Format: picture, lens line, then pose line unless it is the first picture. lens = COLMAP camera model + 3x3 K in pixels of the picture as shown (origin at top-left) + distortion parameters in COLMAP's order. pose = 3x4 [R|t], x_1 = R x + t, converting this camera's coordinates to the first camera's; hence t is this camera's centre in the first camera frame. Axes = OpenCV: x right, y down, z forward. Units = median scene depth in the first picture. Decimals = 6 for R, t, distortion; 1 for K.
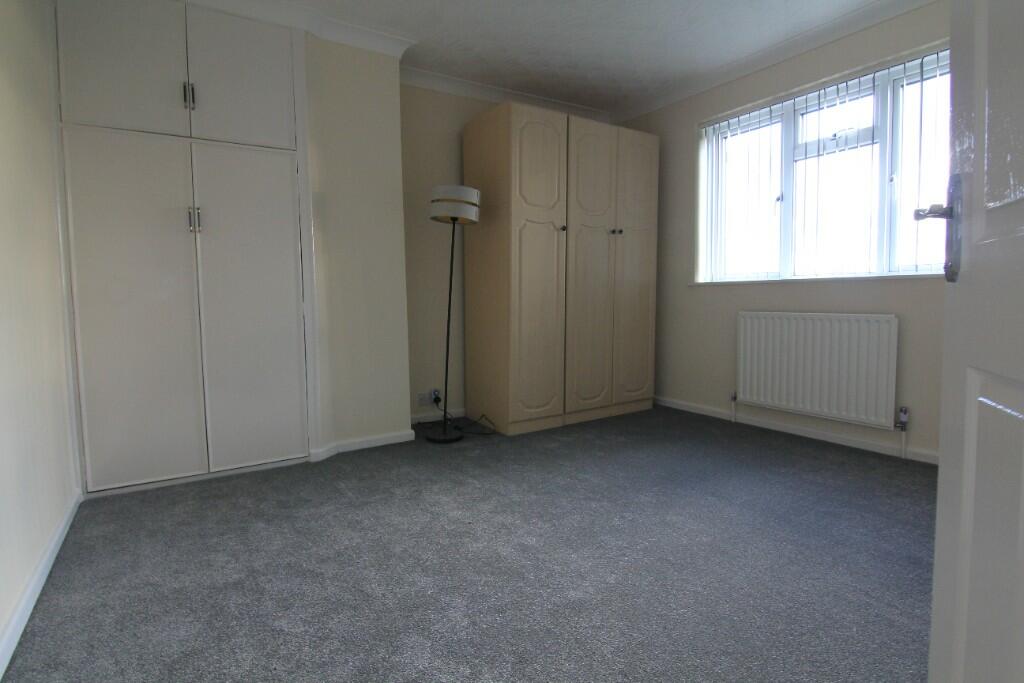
lens RADIAL K [[519.6, 0, 511.6], [0, 519.6, 335.6], [0, 0, 1]] dist [-0.001116, -0.001609]
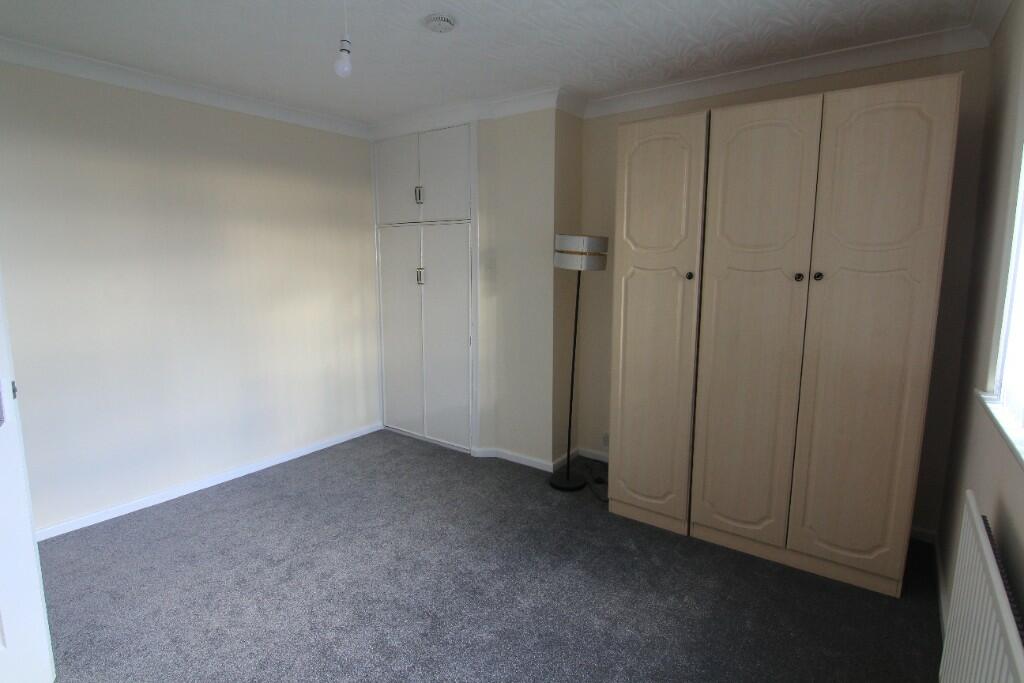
lens RADIAL K [[519.6, 0, 512.3], [0, 519.6, 342.2], [0, 0, 1]] dist [-0.001116, -0.001609]
pose [[0.346121, 0.162532, -0.924004, 0.731992], [-0.067282, 0.986644, 0.148348, -0.218118], [0.935774, 0.010822, 0.352434, 0.550046]]
